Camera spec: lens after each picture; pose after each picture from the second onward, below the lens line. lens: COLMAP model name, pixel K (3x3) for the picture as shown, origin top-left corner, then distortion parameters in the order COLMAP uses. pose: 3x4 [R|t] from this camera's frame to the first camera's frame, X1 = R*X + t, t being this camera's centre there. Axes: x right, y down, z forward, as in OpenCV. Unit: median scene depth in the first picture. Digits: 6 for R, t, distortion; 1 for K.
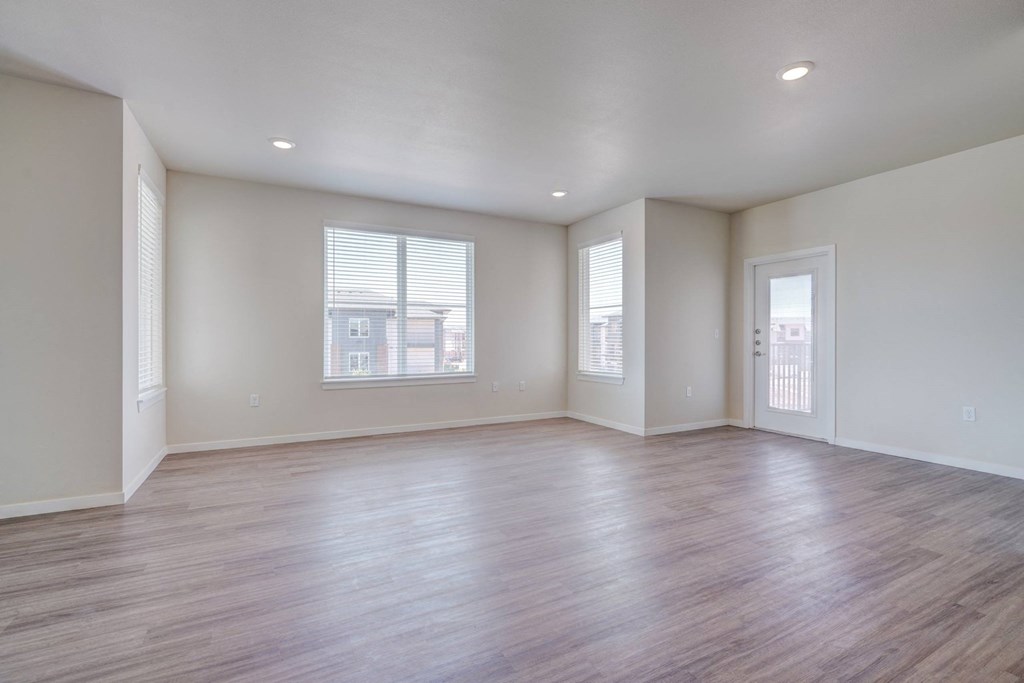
lens RADIAL K [[464.2, 0, 510.7], [0, 464.2, 340.3], [0, 0, 1]] dist [0.000356, -0.000170]
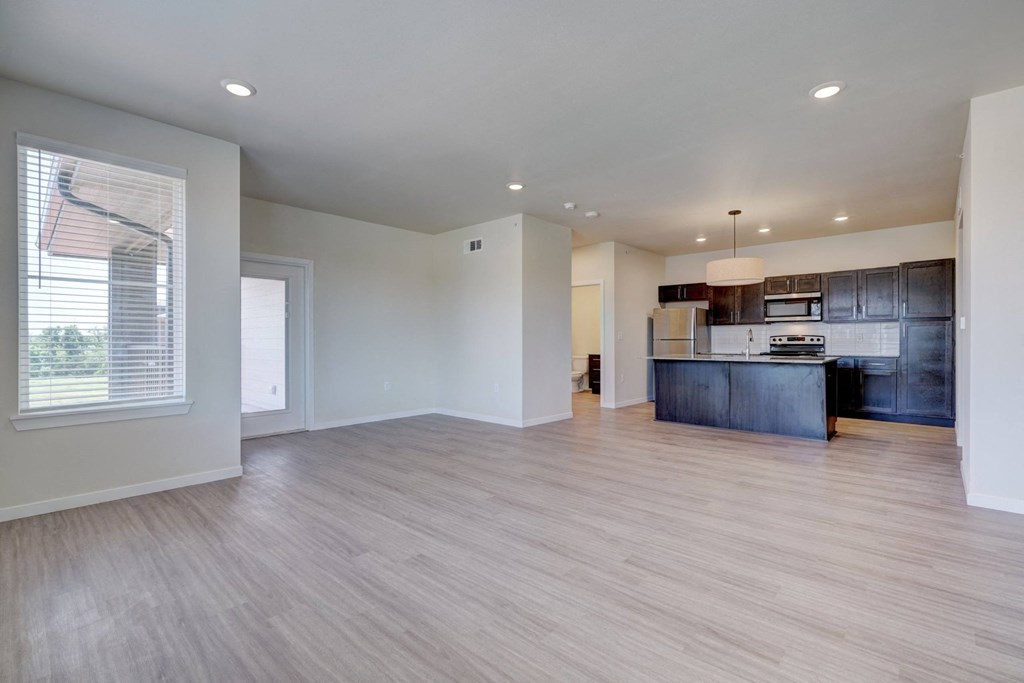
lens RADIAL K [[464.2, 0, 509.9], [0, 464.2, 341.3], [0, 0, 1]] dist [0.000356, -0.000170]
pose [[-0.335120, -0.003804, 0.942168, -1.132670], [0.003896, 0.999978, 0.005423, -0.010832], [-0.942167, 0.005488, -0.335098, 1.794661]]
